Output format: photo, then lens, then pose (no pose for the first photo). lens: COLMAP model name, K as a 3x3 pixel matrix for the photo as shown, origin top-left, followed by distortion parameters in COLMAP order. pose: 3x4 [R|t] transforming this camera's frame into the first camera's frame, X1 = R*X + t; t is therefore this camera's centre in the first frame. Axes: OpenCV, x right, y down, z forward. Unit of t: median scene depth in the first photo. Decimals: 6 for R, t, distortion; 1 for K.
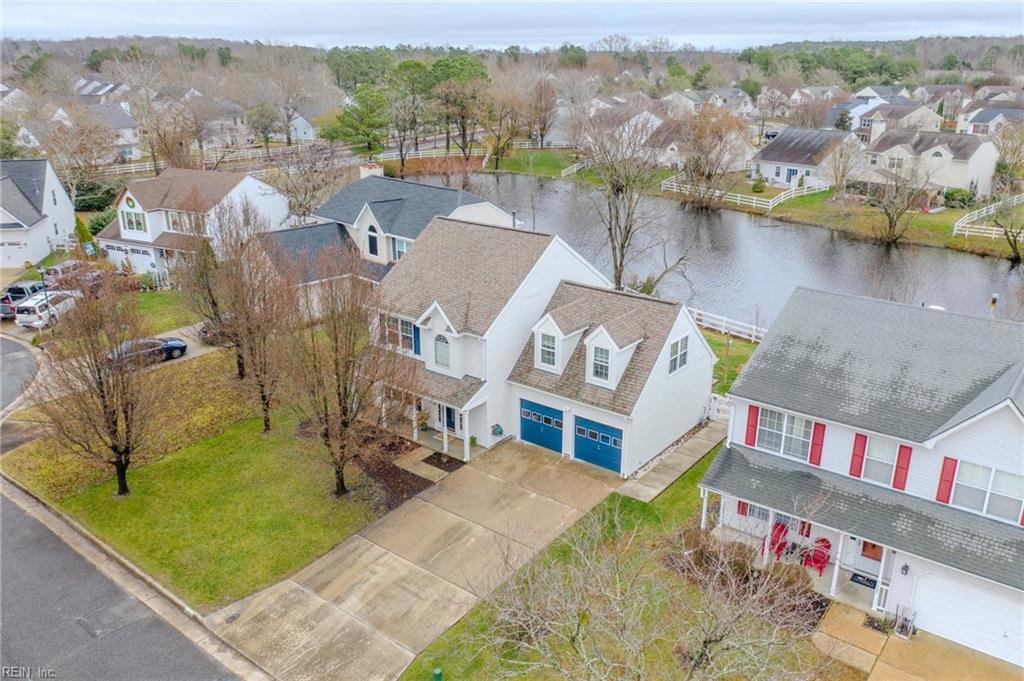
lens RADIAL K [[809.2, 0, 512.0], [0, 809.2, 340.5], [0, 0, 1]] dist [-0.006536, -0.005143]
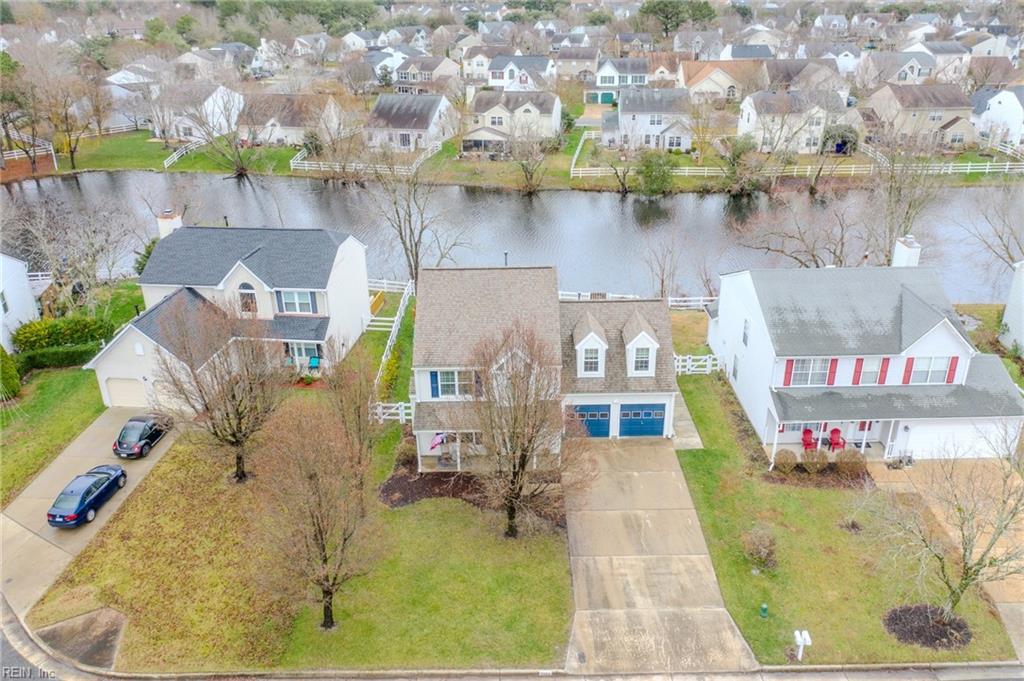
lens RADIAL K [[809.2, 0, 512.0], [0, 809.2, 340.5], [0, 0, 1]] dist [-0.006536, -0.005143]
pose [[0.779194, -0.266756, 0.567184, -0.906260], [0.220822, 0.963727, 0.149893, -0.280528], [-0.586596, 0.008451, 0.809836, 0.095632]]
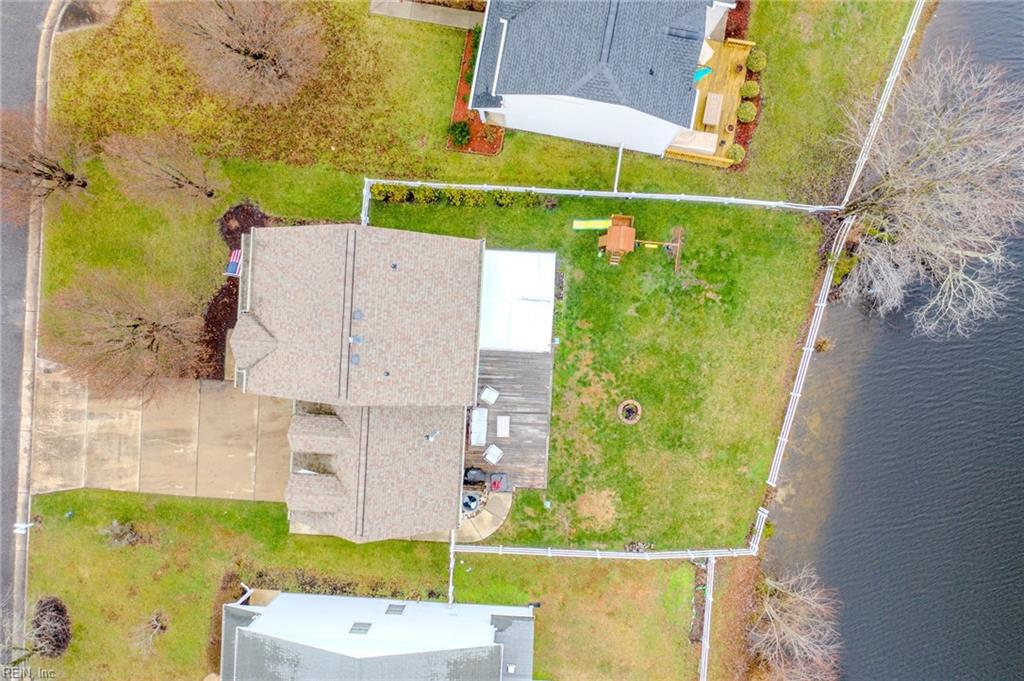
lens RADIAL K [[809.2, 0, 512.0], [0, 809.2, 340.5], [0, 0, 1]] dist [-0.006536, -0.005143]
pose [[0.575853, 0.817501, 0.009215, 0.122538], [-0.266520, 0.177060, 0.947426, -1.373882], [0.772891, -0.548035, 0.319841, 1.157579]]
